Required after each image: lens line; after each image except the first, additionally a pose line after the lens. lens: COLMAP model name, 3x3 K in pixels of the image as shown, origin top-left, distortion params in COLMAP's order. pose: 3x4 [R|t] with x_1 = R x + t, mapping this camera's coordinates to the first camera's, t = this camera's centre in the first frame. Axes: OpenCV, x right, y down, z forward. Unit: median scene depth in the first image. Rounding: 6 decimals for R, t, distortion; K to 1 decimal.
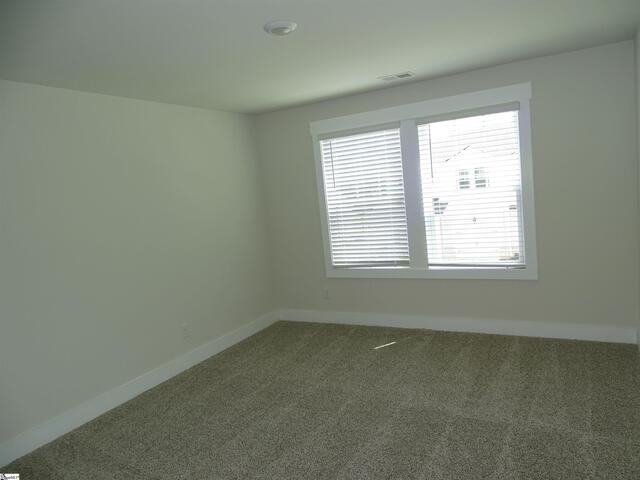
lens RADIAL K [[463.0, 0, 322.1], [0, 463.0, 240.5], [0, 0, 1]] dist [0.002264, 0.003212]
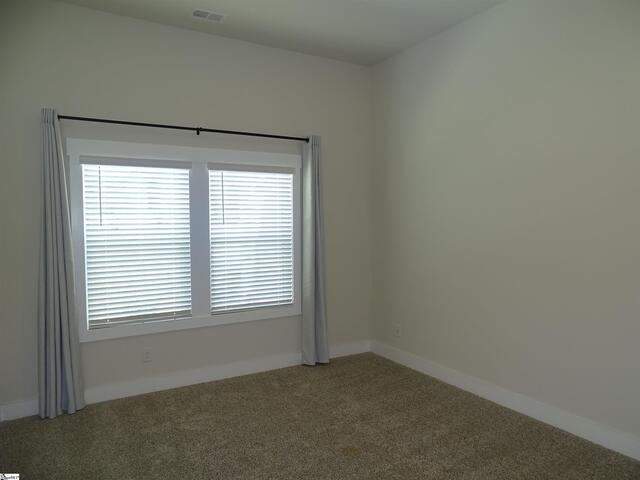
lens RADIAL K [[463.0, 0, 320.9], [0, 463.0, 239.3], [0, 0, 1]] dist [0.002264, 0.003212]
pose [[0.519401, 0.058377, 0.852534, -0.495048], [0.054807, 0.993334, -0.101409, 0.012418], [-0.852771, 0.099397, 0.512739, 0.296014]]
